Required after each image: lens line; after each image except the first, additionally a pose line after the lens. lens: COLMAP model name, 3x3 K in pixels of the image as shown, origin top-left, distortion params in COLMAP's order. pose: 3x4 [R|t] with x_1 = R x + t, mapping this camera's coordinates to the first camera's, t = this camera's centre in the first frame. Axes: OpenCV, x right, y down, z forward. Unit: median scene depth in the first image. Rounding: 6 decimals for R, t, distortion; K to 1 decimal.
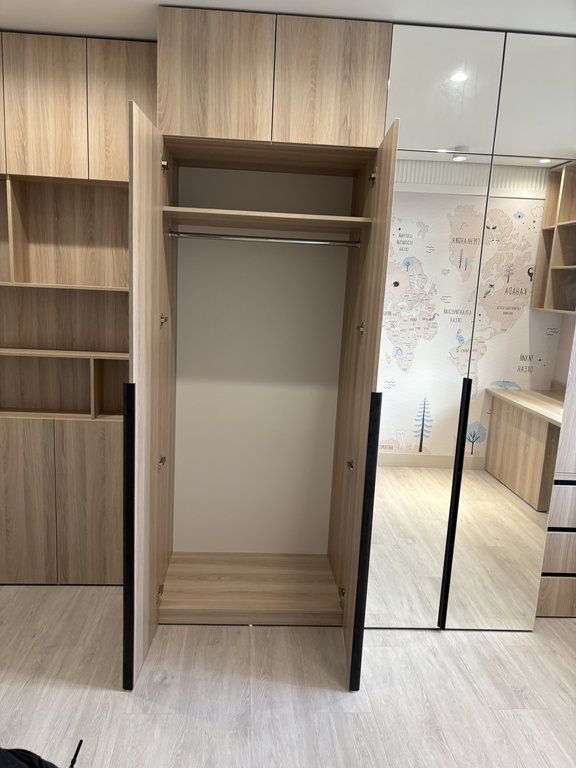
lens RADIAL K [[581.4, 0, 279.7], [0, 581.4, 395.4], [0, 0, 1]] dist [0.038739, -0.039749]
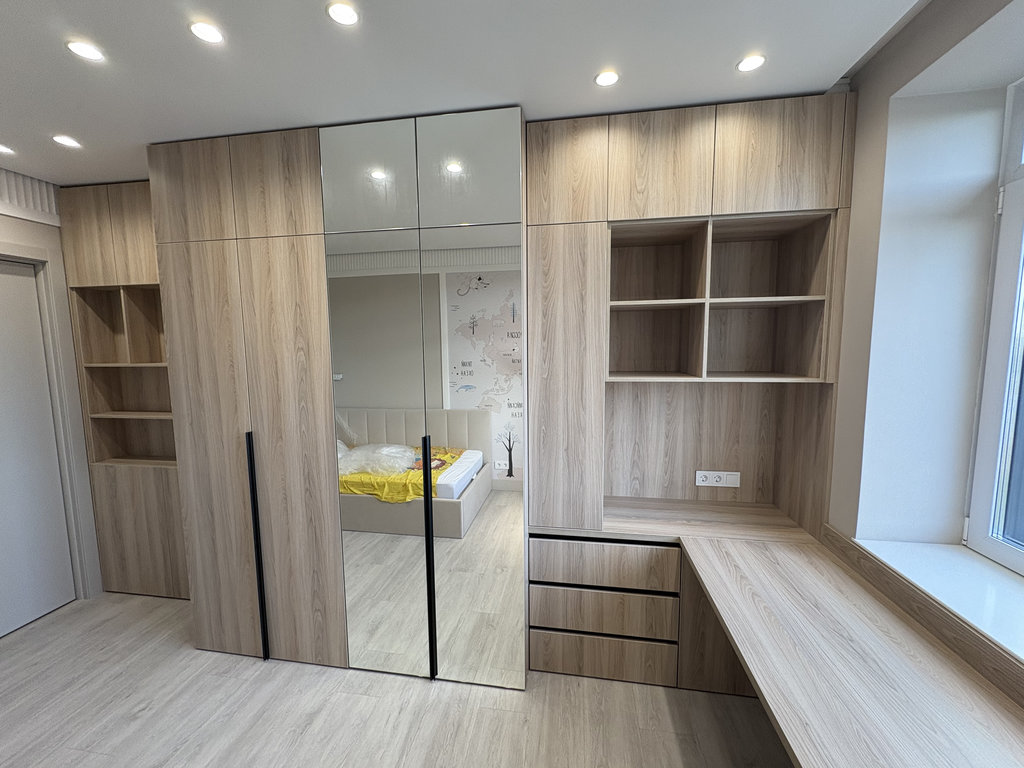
lens RADIAL K [[408.8, 0, 509.7], [0, 408.8, 385.7], [0, 0, 1]] dist [0.001347, -0.000232]
pose [[0.975057, -0.034495, -0.219257, 0.557228], [0.015215, 0.995914, -0.089020, -0.045471], [0.221431, 0.083464, 0.971598, 0.275920]]
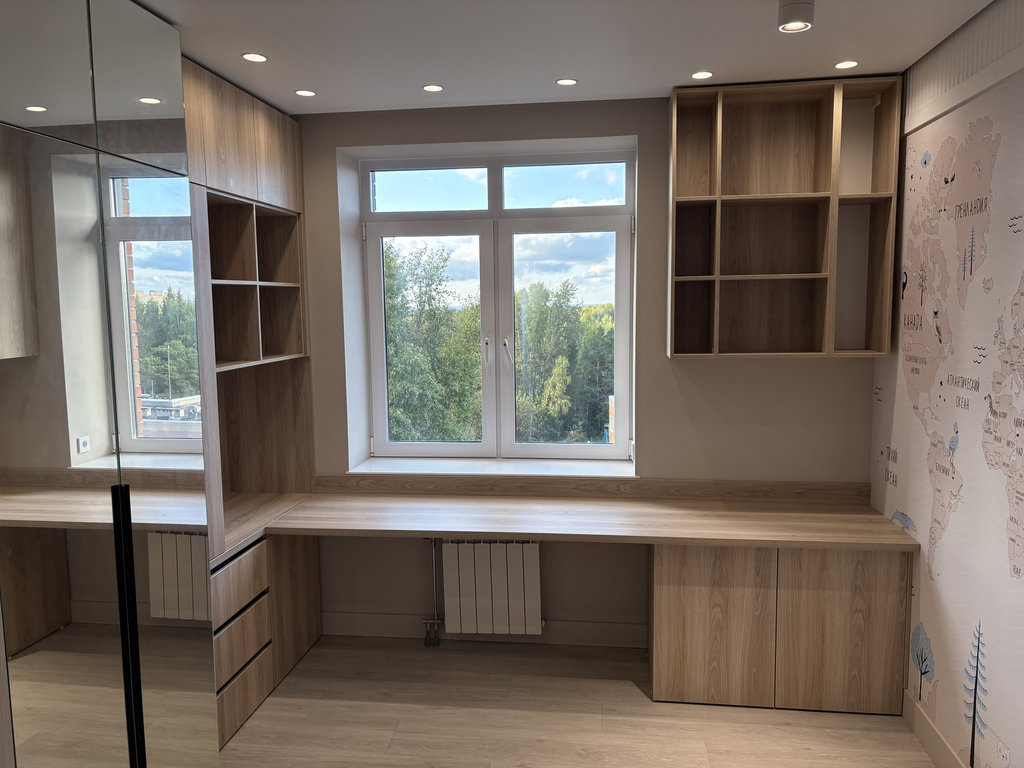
lens RADIAL K [[775.2, 0, 513.0], [0, 775.2, 386.3], [0, 0, 1]] dist [0.038739, -0.039749]
pose [[0.182549, -0.154945, 0.970911, -0.368242], [0.204171, 0.971952, 0.116723, -0.129157], [-0.961764, 0.176924, 0.209064, 0.337378]]
